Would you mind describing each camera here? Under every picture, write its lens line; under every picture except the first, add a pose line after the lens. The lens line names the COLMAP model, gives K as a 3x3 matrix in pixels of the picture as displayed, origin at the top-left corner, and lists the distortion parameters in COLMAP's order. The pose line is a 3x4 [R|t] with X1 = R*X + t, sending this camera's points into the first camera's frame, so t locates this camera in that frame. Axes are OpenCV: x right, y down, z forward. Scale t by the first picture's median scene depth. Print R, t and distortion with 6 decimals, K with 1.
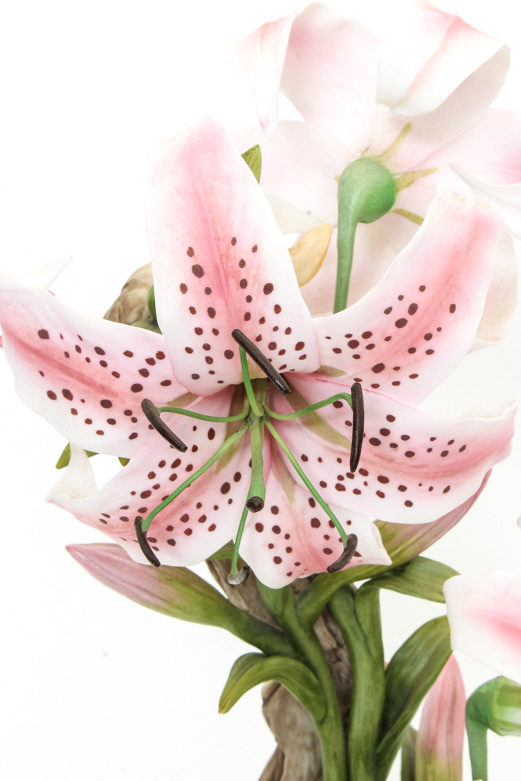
lens RADIAL K [[1752.8, 0, 262.3], [0, 1752.8, 392.3], [0, 0, 1]] dist [0.063323, 0.000000]
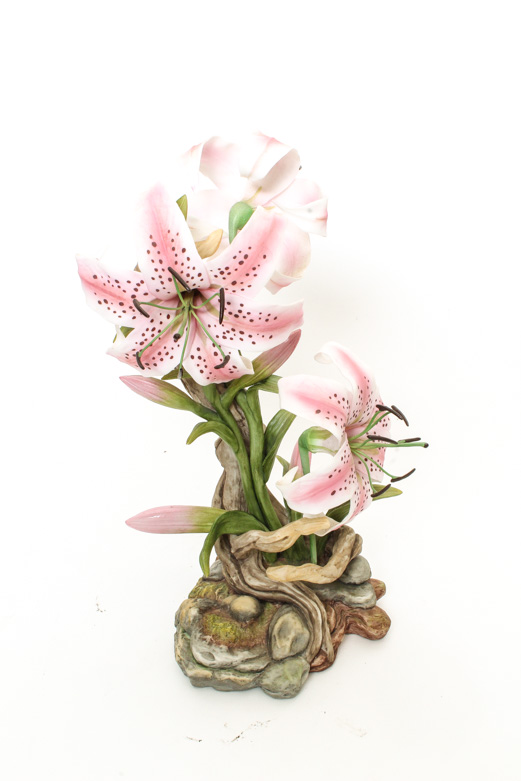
lens RADIAL K [[925.7, 0, 261.9], [0, 925.7, 387.0], [0, 0, 1]] dist [-0.065125, 0.000000]
pose [[0.998263, -0.042216, -0.041099, 0.136392], [0.042727, 0.999019, 0.011640, 0.103691], [0.040567, -0.013375, 0.999087, -0.226801]]
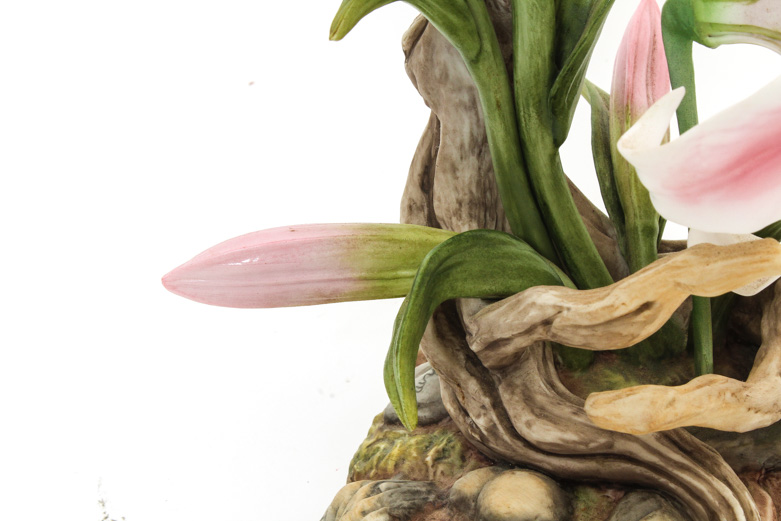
lens RADIAL K [[1752.8, 0, 387.7], [0, 1752.8, 259.8], [0, 0, 1]] dist [0.063323, 0.000000]
pose [[0.993877, -0.086906, -0.068230, 0.046263], [0.097538, 0.980206, 0.172284, 0.157323], [0.051907, -0.177885, 0.982681, 0.258997]]
